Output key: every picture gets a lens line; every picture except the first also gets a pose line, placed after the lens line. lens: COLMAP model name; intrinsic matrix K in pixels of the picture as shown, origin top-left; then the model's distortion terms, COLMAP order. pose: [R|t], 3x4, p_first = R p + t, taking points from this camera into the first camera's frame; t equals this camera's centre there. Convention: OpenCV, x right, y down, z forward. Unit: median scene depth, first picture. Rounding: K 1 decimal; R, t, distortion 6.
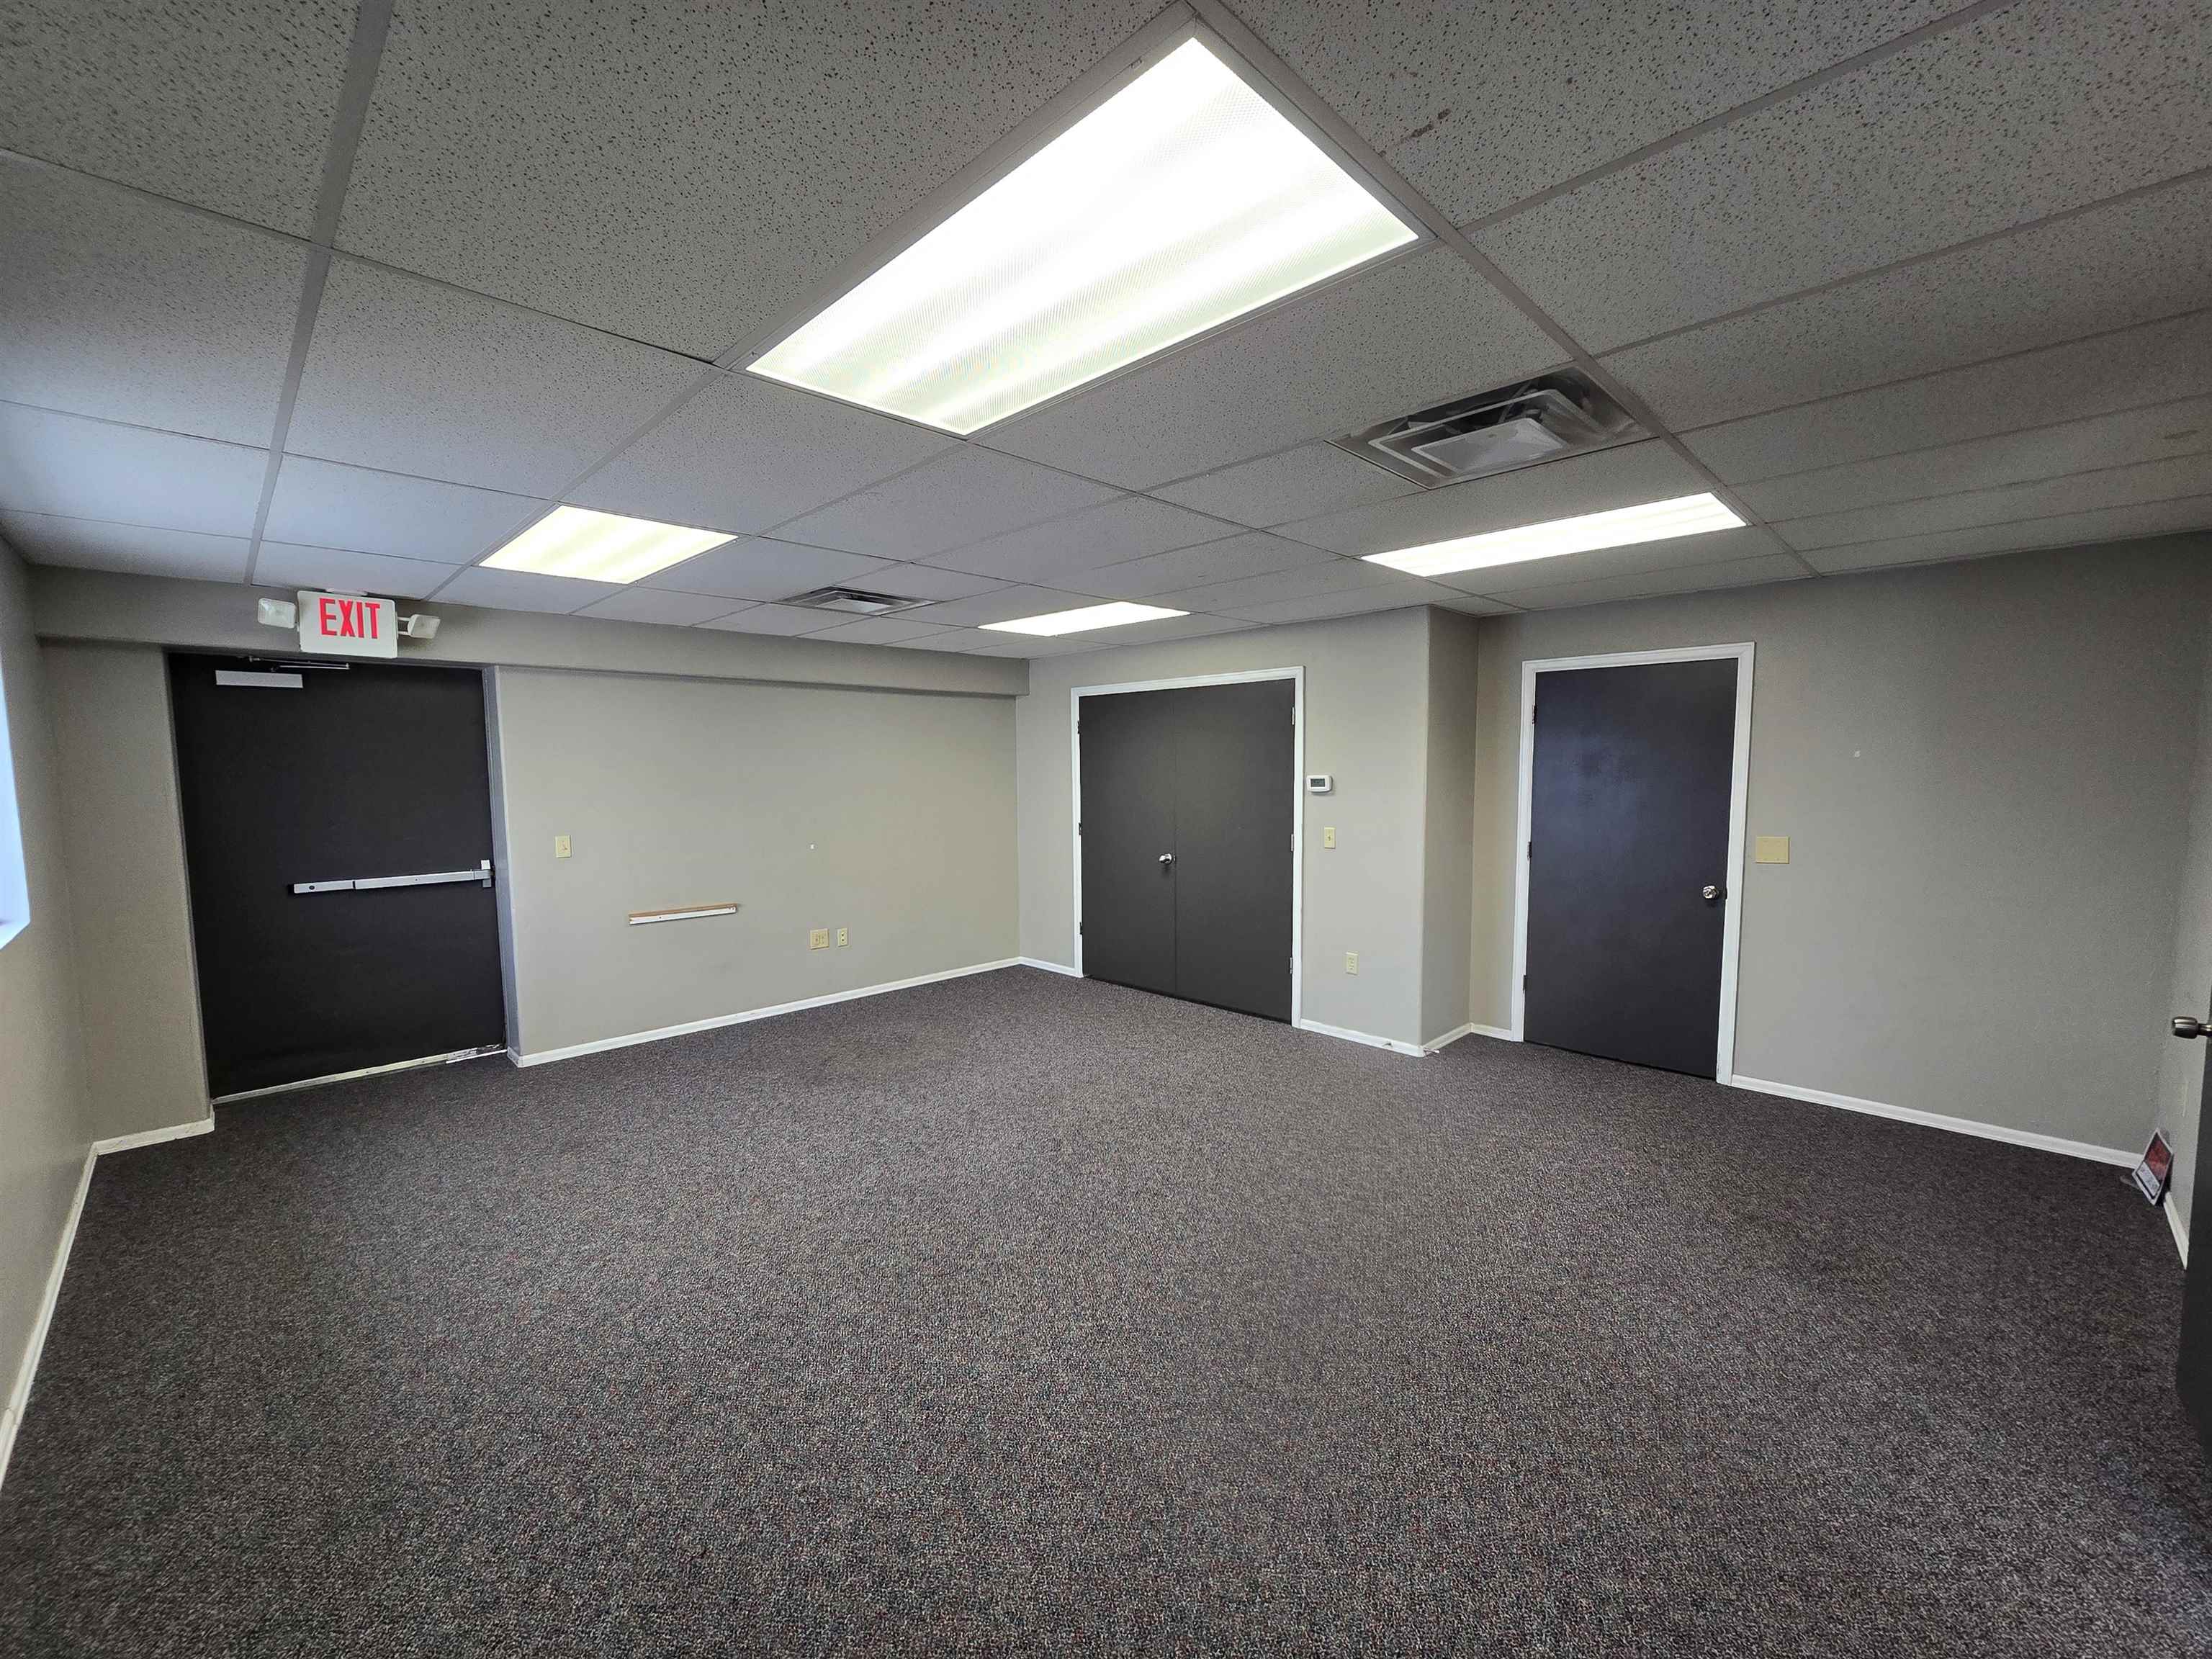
lens RADIAL K [[903.5, 0, 1085.3], [0, 903.5, 826.8], [0, 0, 1]] dist [-0.003613, 0.000316]
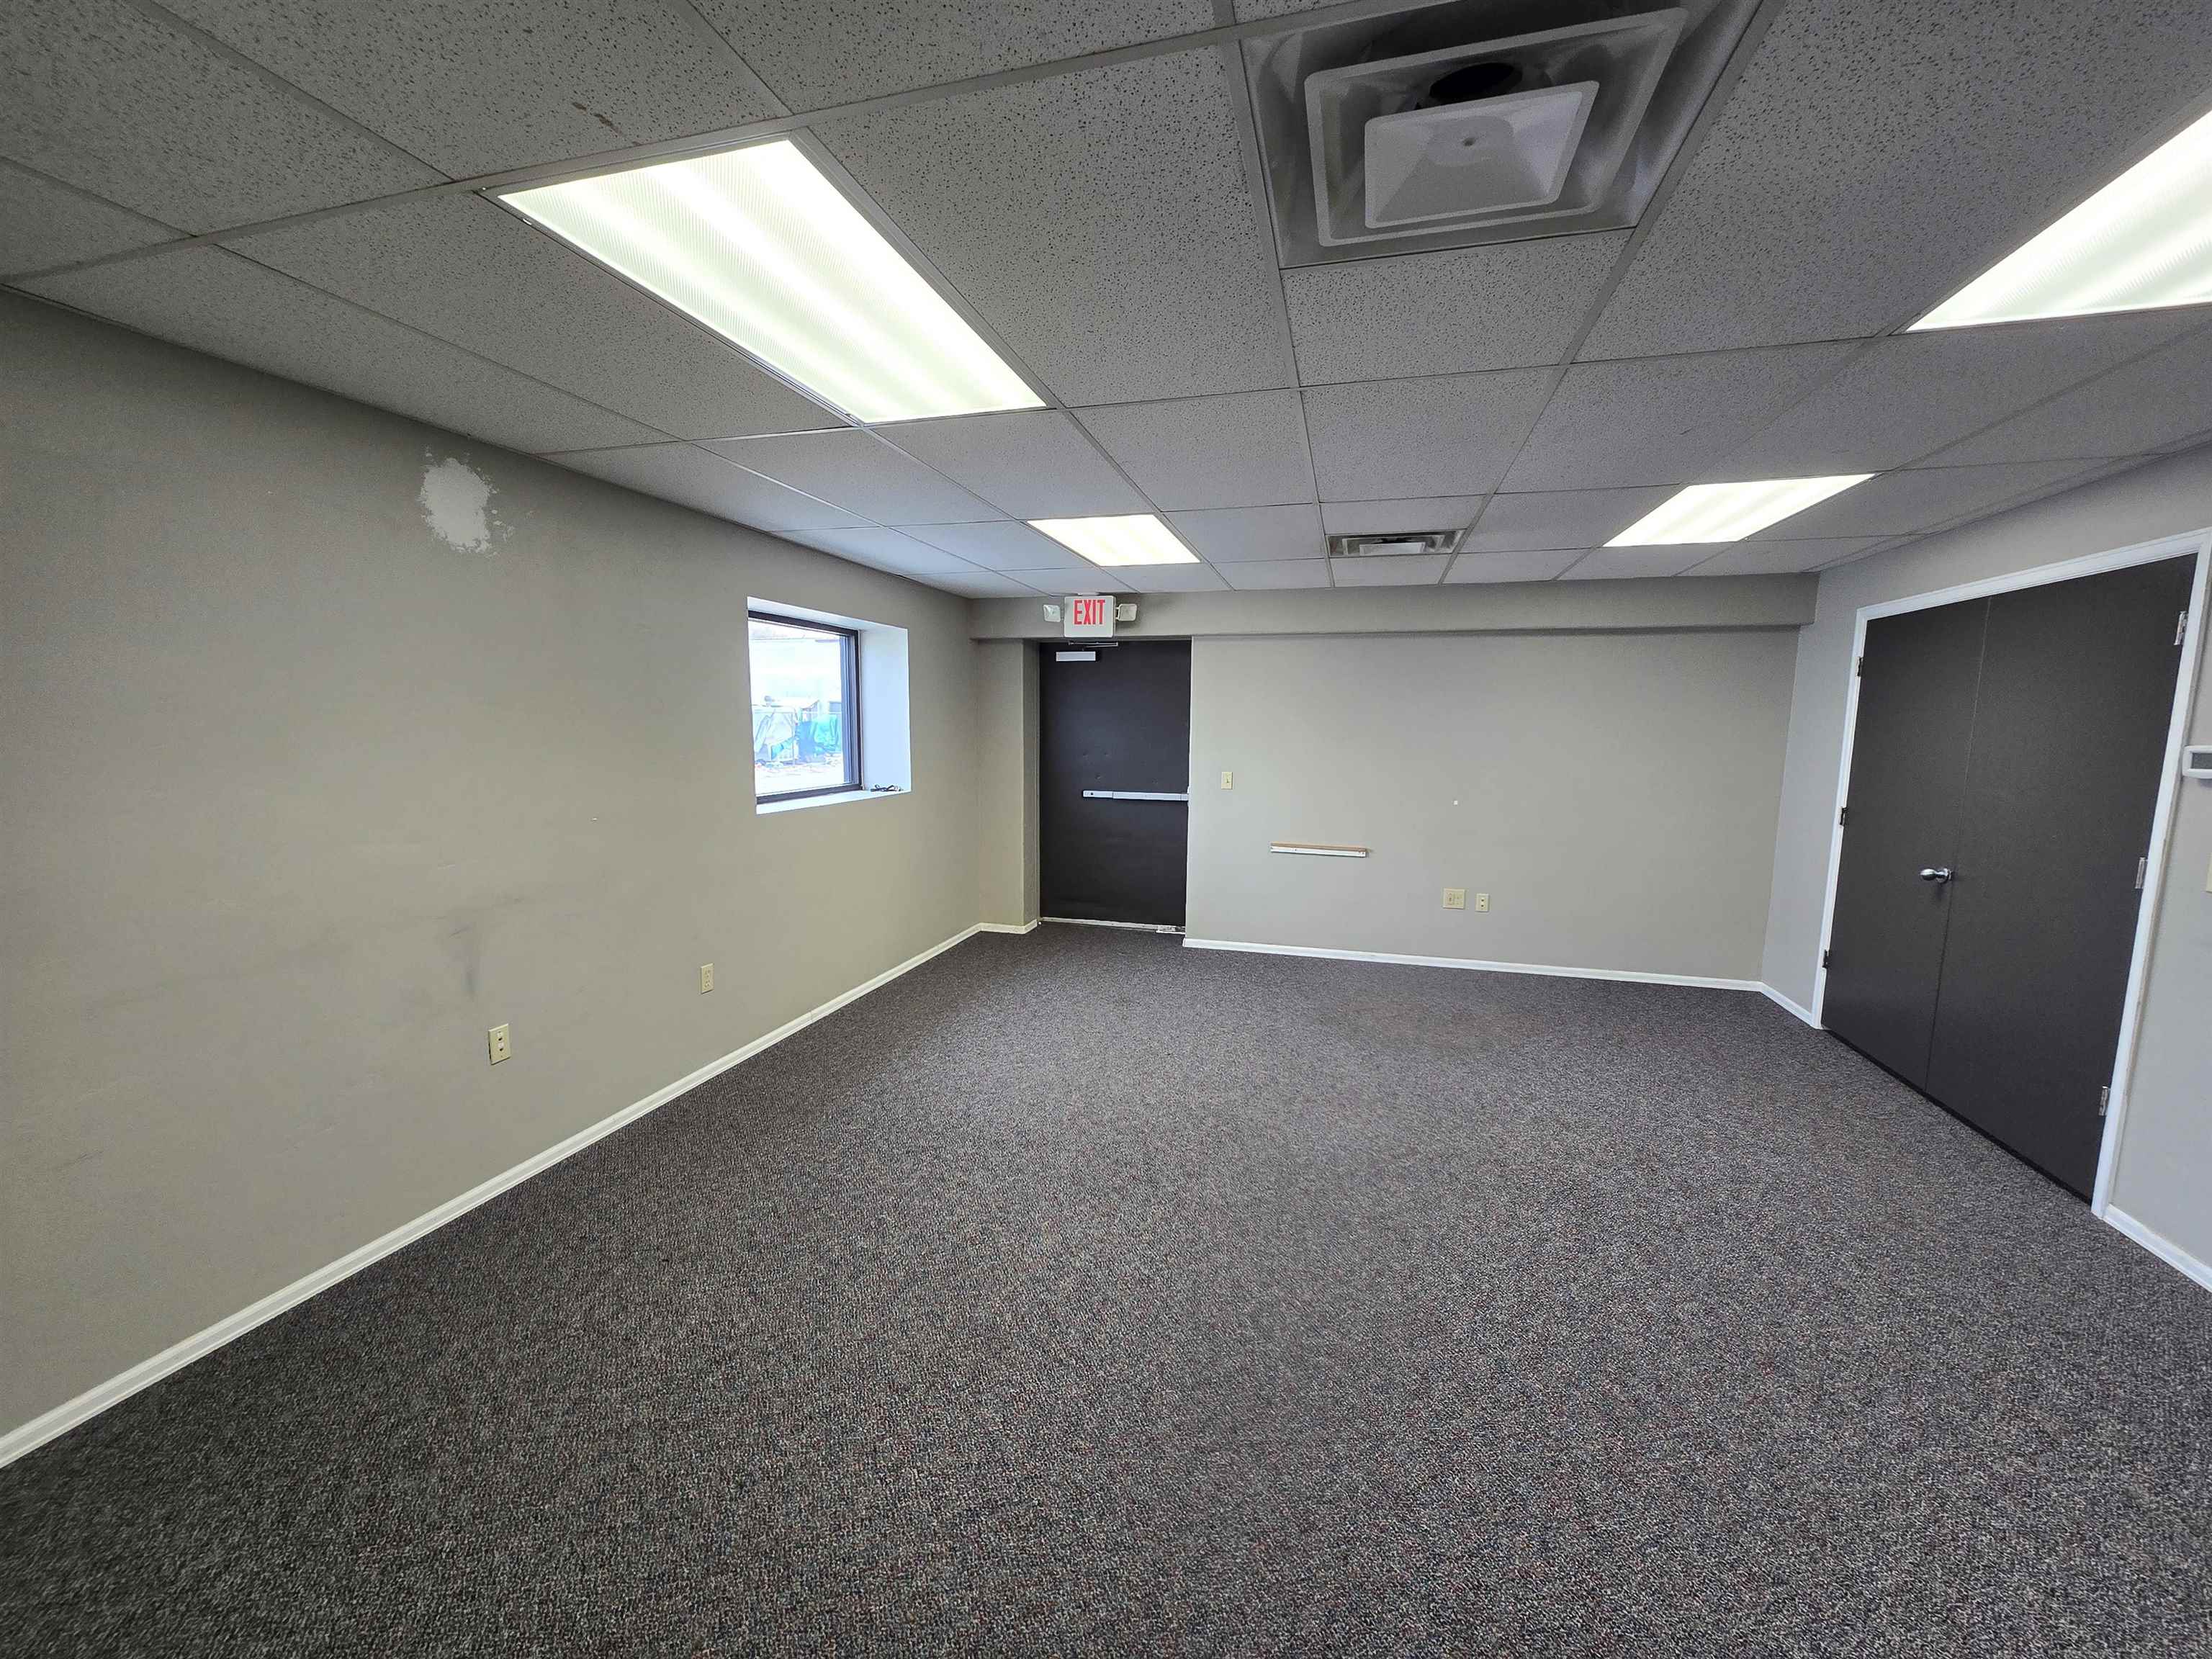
lens RADIAL K [[903.5, 0, 1107.0], [0, 903.5, 828.1], [0, 0, 1]] dist [-0.003613, 0.000316]
pose [[0.495836, 0.115112, -0.860753, 0.454266], [-0.074185, 0.993167, 0.090085, -0.013616], [0.865242, 0.019188, 0.500988, 0.261272]]
